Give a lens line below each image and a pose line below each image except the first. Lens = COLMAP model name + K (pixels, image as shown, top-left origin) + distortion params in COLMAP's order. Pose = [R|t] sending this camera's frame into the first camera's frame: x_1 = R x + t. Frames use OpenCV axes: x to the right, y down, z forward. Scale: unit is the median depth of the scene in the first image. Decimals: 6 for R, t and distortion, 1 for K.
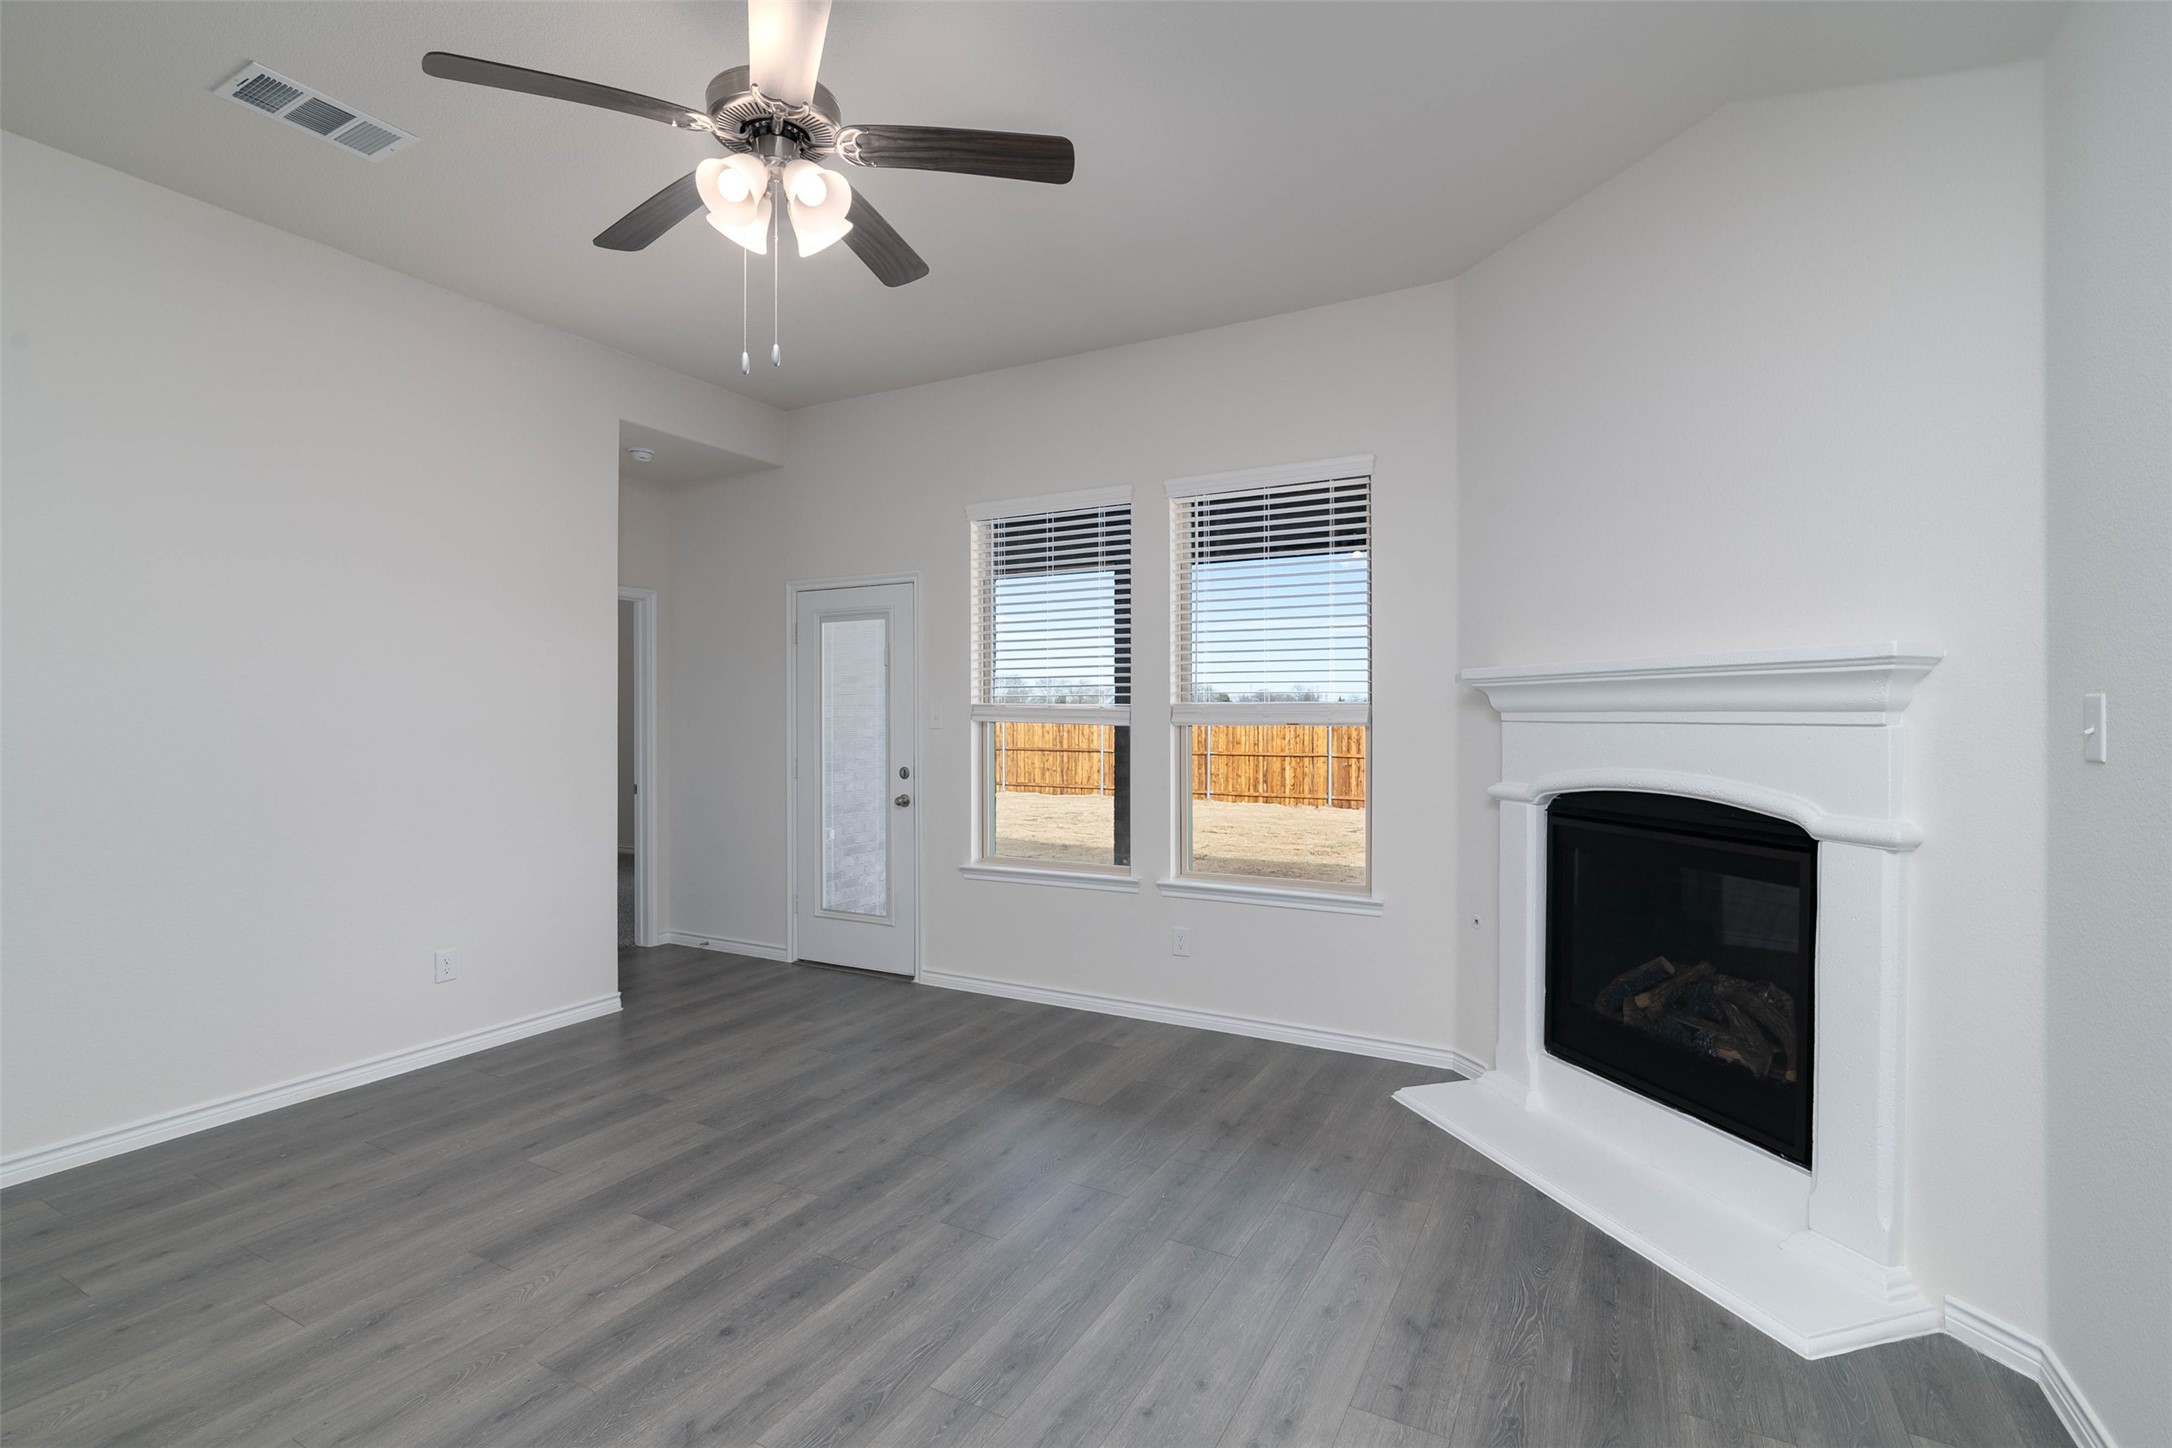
lens RADIAL K [[1009.1, 0, 1085.2], [0, 1009.1, 718.9], [0, 0, 1]] dist [-0.000560, 0.000248]
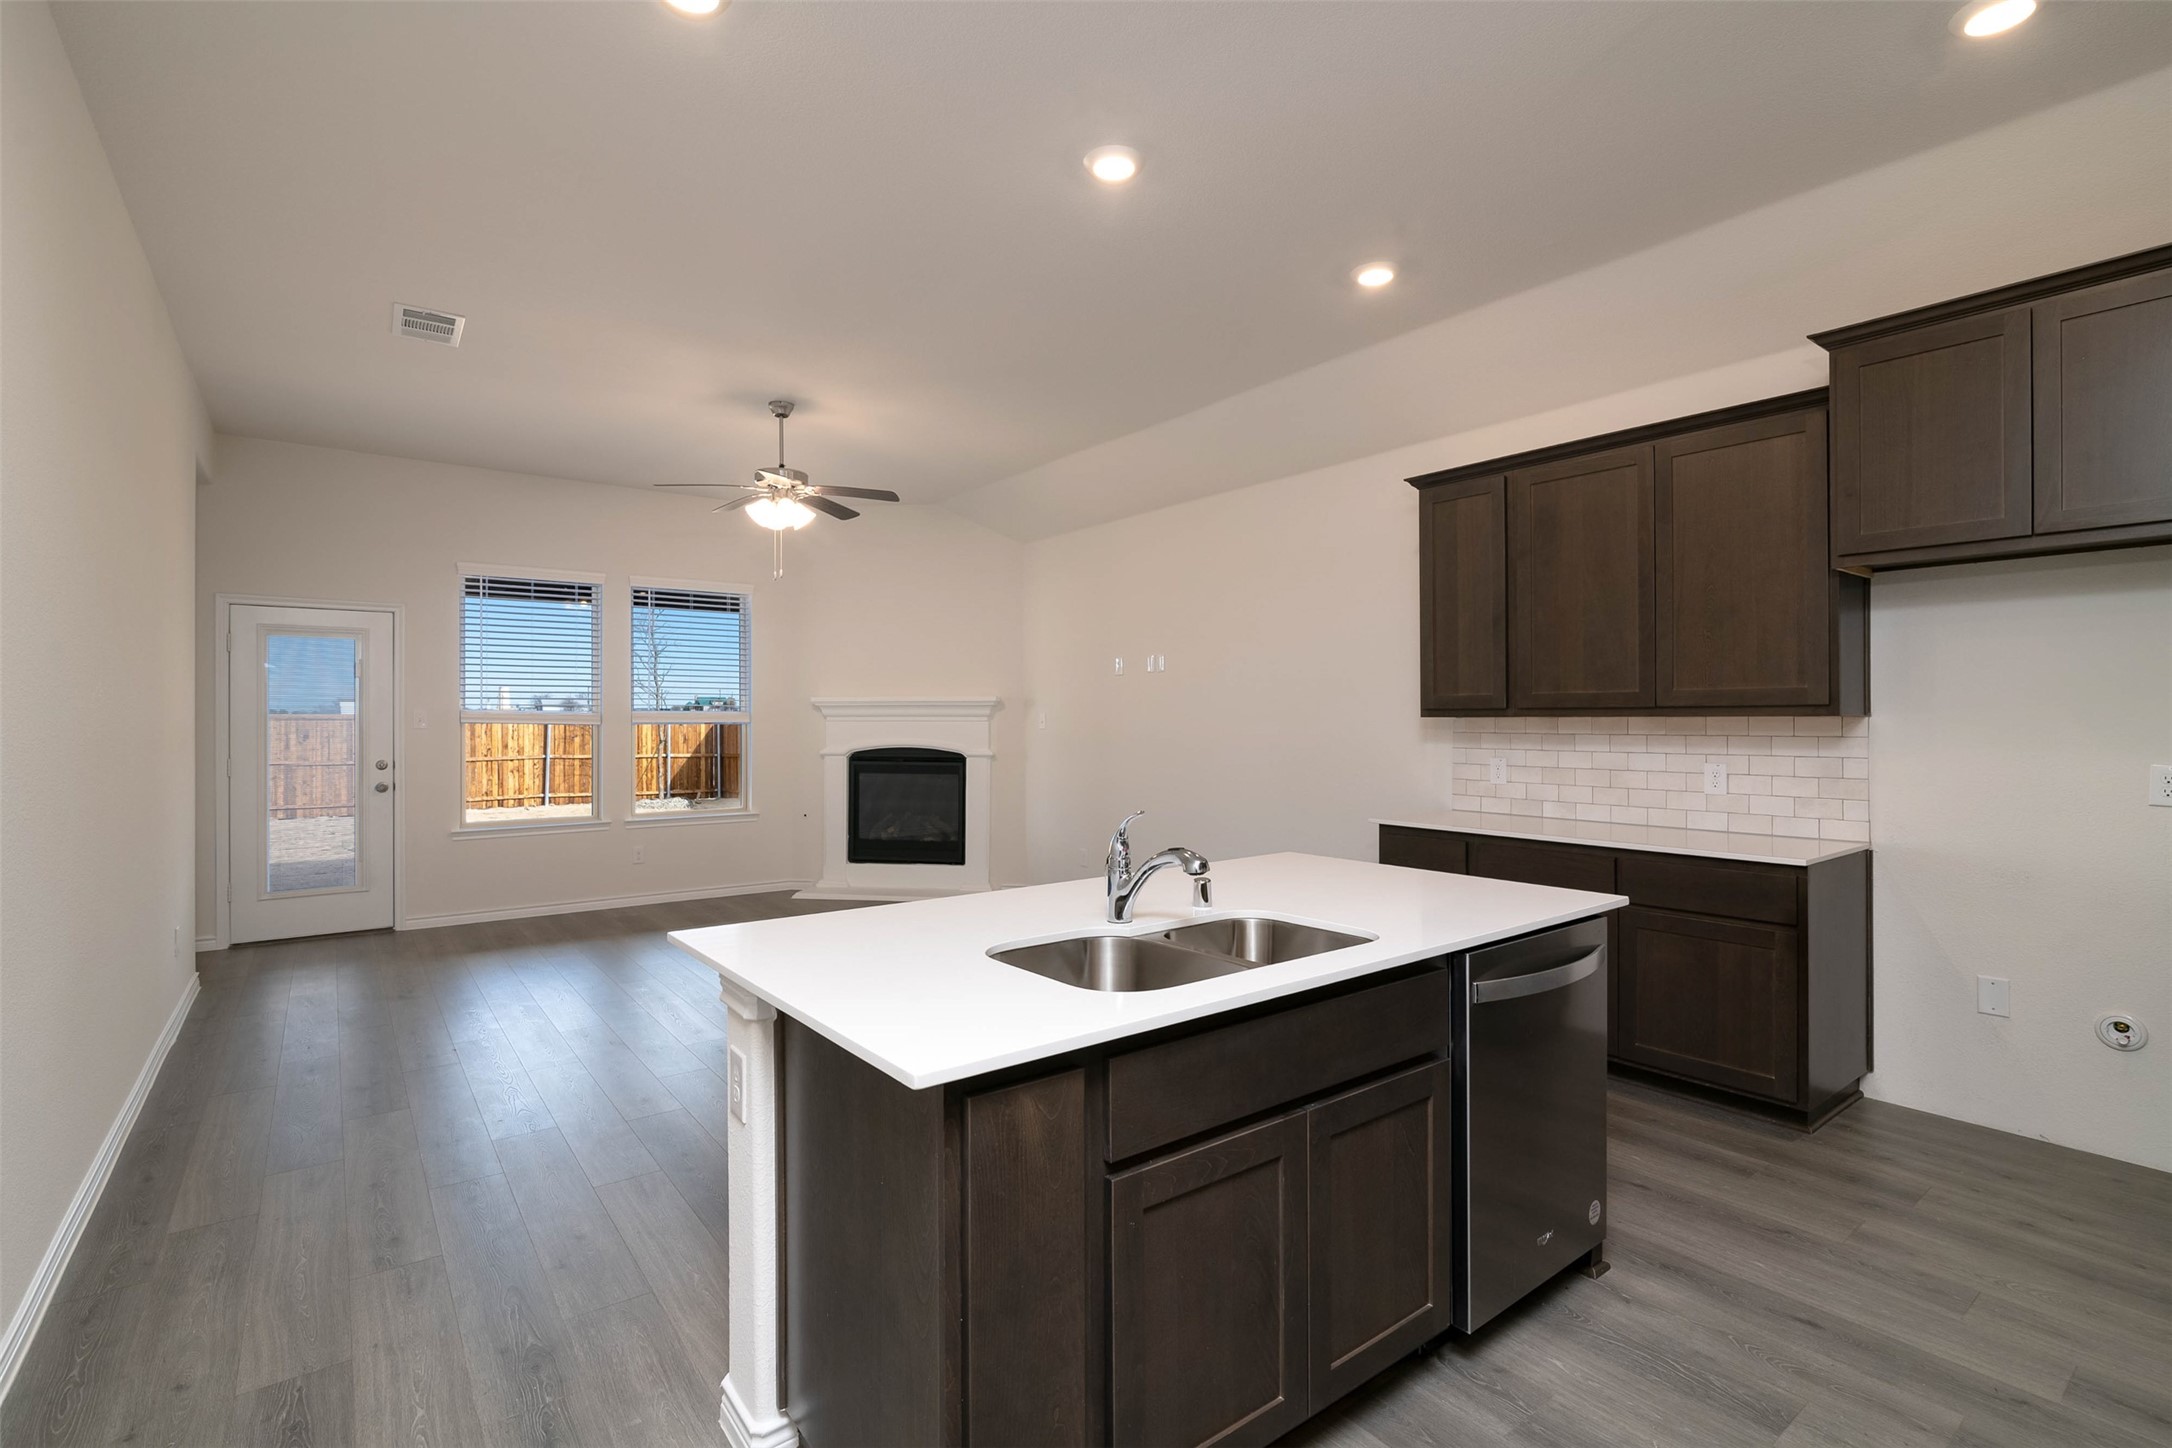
lens RADIAL K [[1009.1, 0, 1085.2], [0, 1009.1, 718.9], [0, 0, 1]] dist [-0.000560, 0.000248]
pose [[0.410989, -0.001390, 0.911639, -1.331502], [0.005690, 0.999983, -0.001040, 0.003503], [-0.911623, 0.005615, 0.410990, -0.422024]]
